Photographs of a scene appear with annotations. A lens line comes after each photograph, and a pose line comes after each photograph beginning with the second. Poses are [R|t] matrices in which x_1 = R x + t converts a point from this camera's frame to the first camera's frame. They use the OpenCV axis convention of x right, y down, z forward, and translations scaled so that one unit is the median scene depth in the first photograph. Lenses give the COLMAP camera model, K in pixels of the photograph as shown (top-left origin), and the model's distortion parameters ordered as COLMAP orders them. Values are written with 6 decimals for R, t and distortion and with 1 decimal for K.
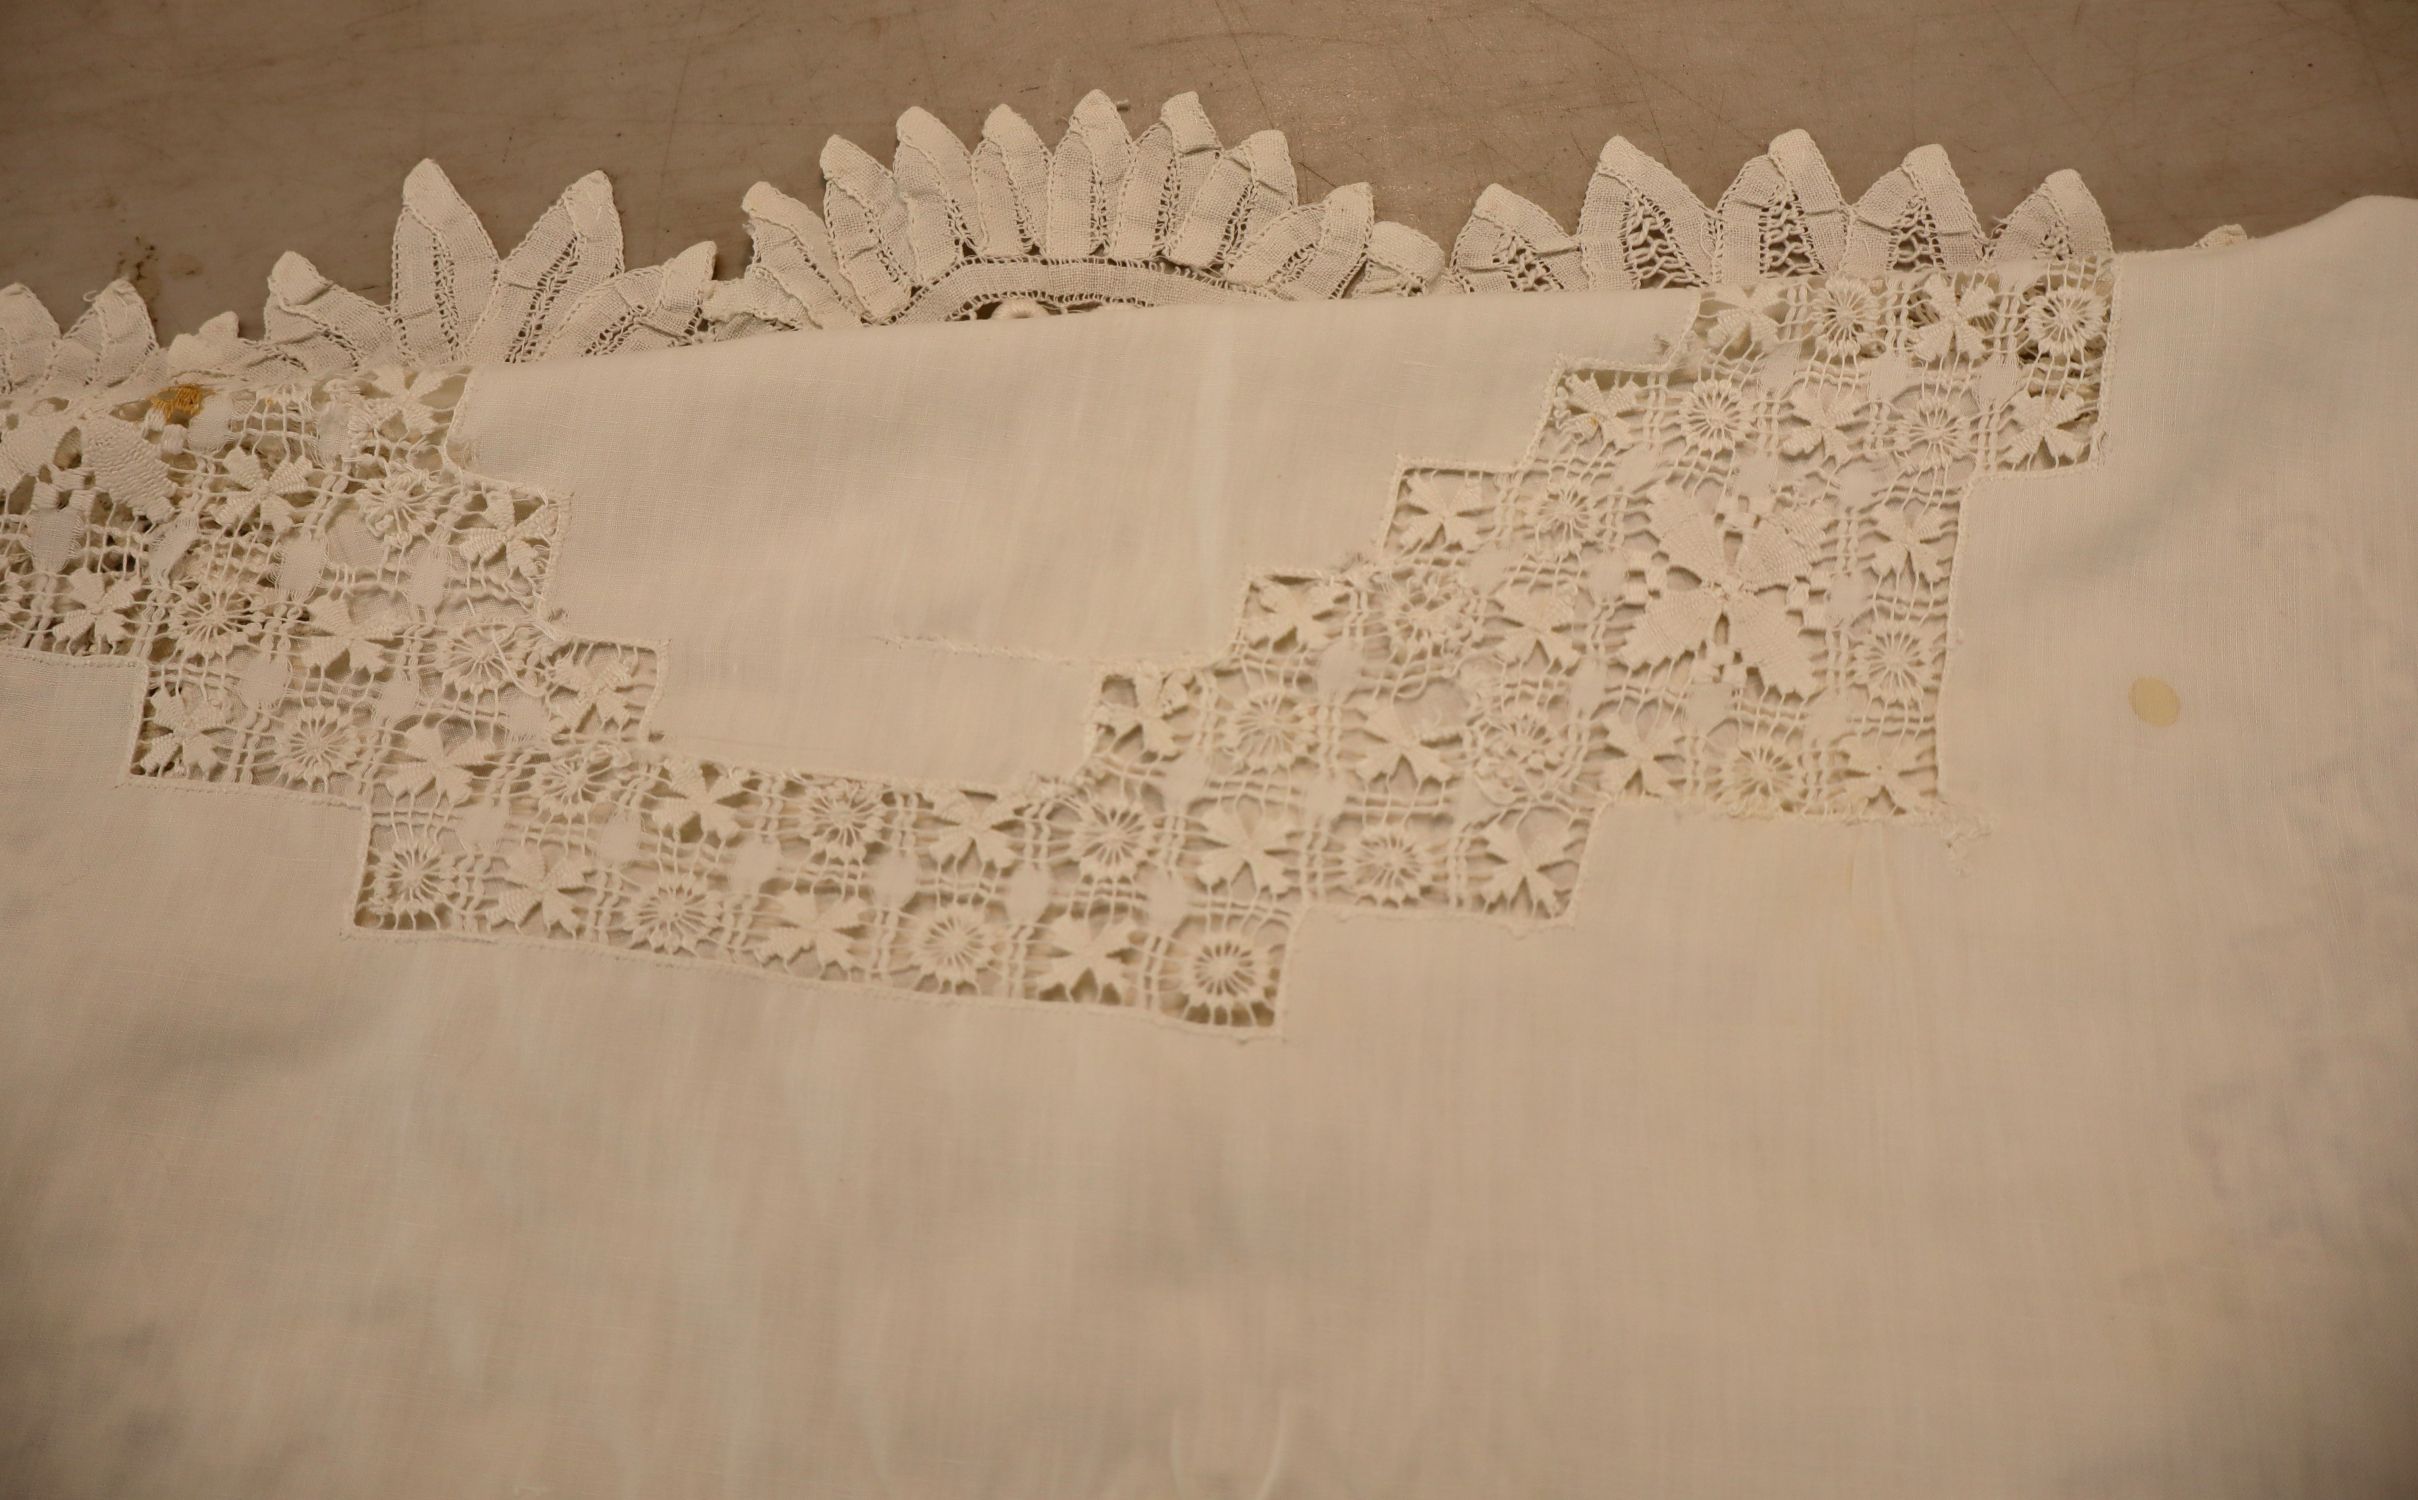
lens RADIAL K [[2106.3, 0, 1210.4], [0, 2106.3, 739.3], [0, 0, 1]] dist [-0.003592, -0.004009]
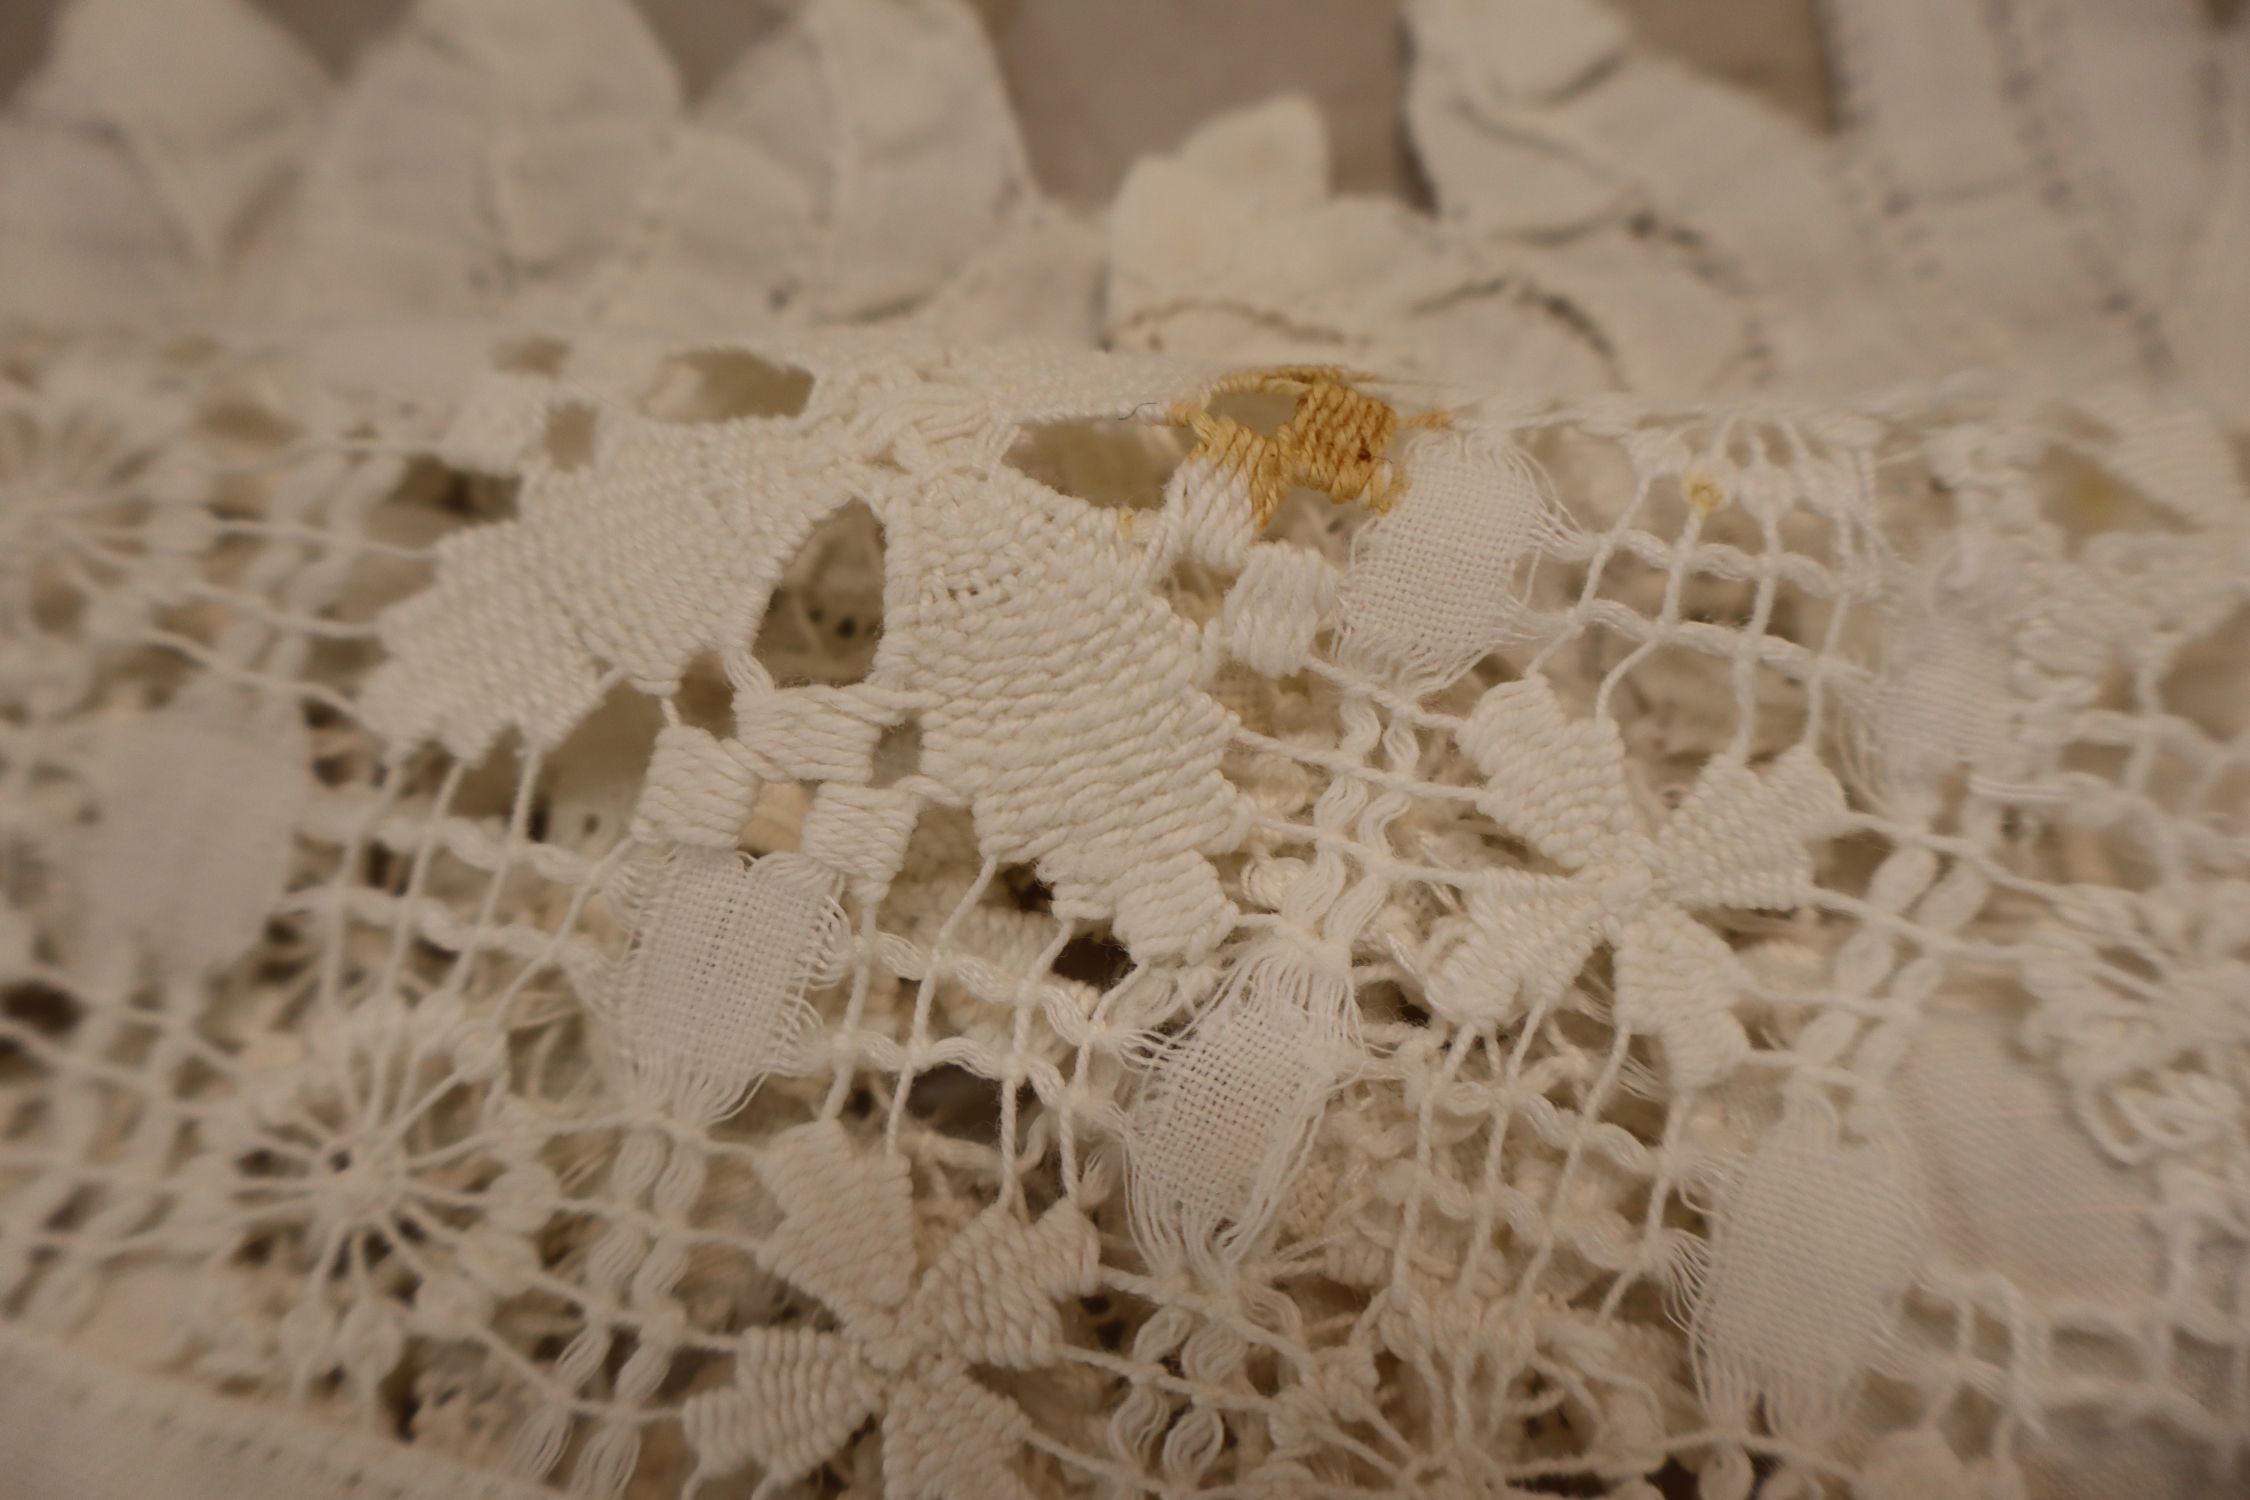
lens RADIAL K [[1877.5, 0, 1122.7], [0, 1877.5, 762.5], [0, 0, 1]] dist [0.045653, 0.002724]
pose [[0.990750, 0.131462, -0.033641, -0.498318], [-0.129804, 0.990403, 0.047464, -0.133180], [0.039558, -0.042658, 0.998306, 0.792432]]
